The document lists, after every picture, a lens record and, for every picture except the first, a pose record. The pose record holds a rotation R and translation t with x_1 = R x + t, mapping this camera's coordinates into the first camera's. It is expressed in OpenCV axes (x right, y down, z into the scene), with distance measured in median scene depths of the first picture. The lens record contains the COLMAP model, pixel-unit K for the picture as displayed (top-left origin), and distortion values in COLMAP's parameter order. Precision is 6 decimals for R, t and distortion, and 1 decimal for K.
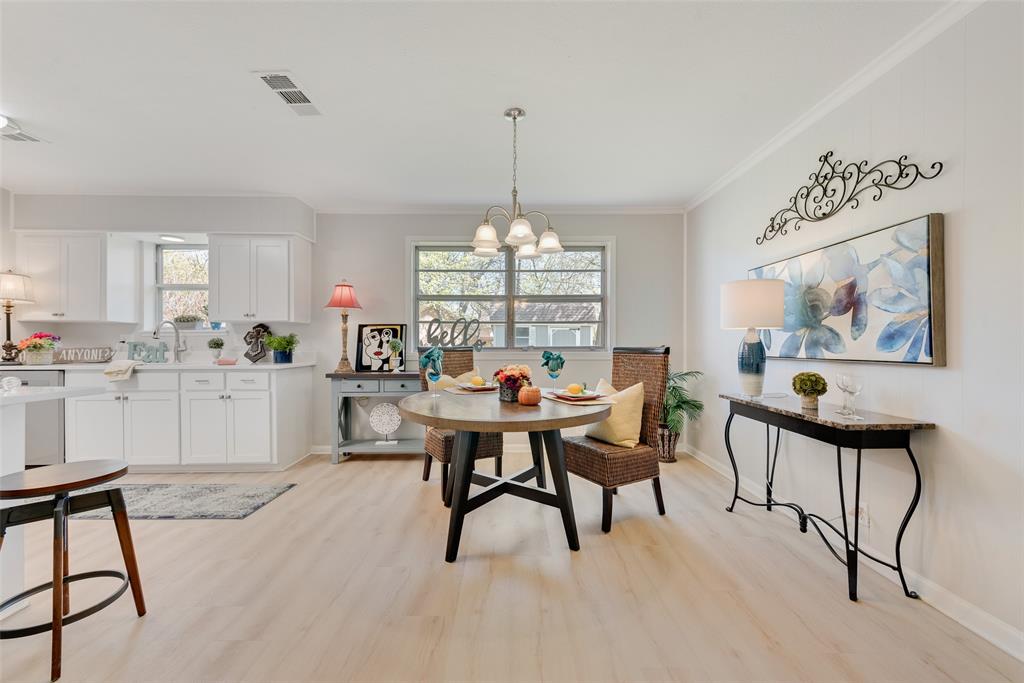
lens RADIAL K [[403.0, 0, 511.6], [0, 403.0, 345.0], [0, 0, 1]] dist [0.016485, -0.004013]
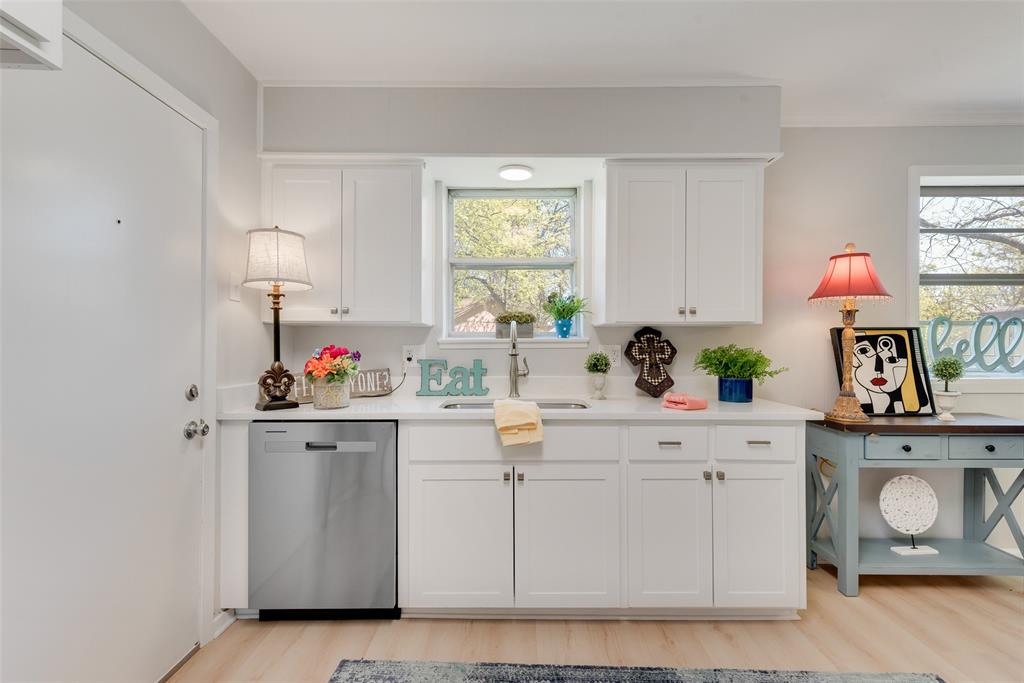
lens RADIAL K [[461.5, 0, 510.0], [0, 461.5, 344.6], [0, 0, 1]] dist [0.013824, -0.000727]
pose [[0.999813, 0.000936, -0.019341, -0.884450], [-0.000940, 1.000000, -0.000169, -0.030663], [0.019341, 0.000188, 0.999813, 0.398100]]
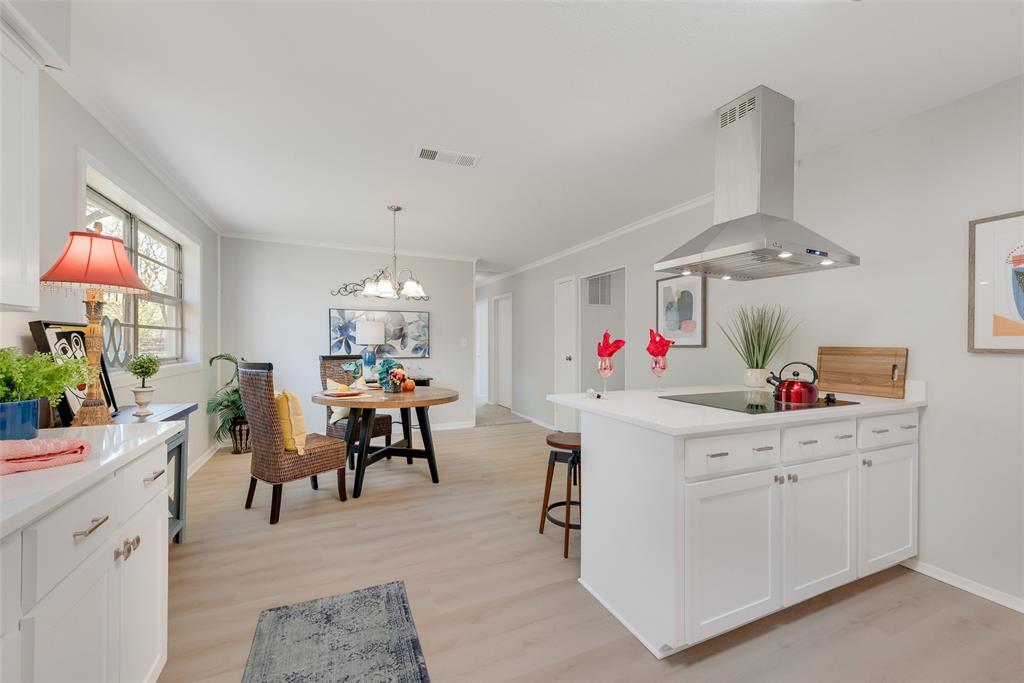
lens RADIAL K [[403.0, 0, 512.8], [0, 403.0, 344.2], [0, 0, 1]] dist [0.016485, -0.004013]
pose [[-0.402507, -0.003603, 0.915410, -1.050565], [-0.004298, 0.999989, 0.002046, -0.033180], [-0.915407, -0.003111, -0.402518, 0.796658]]
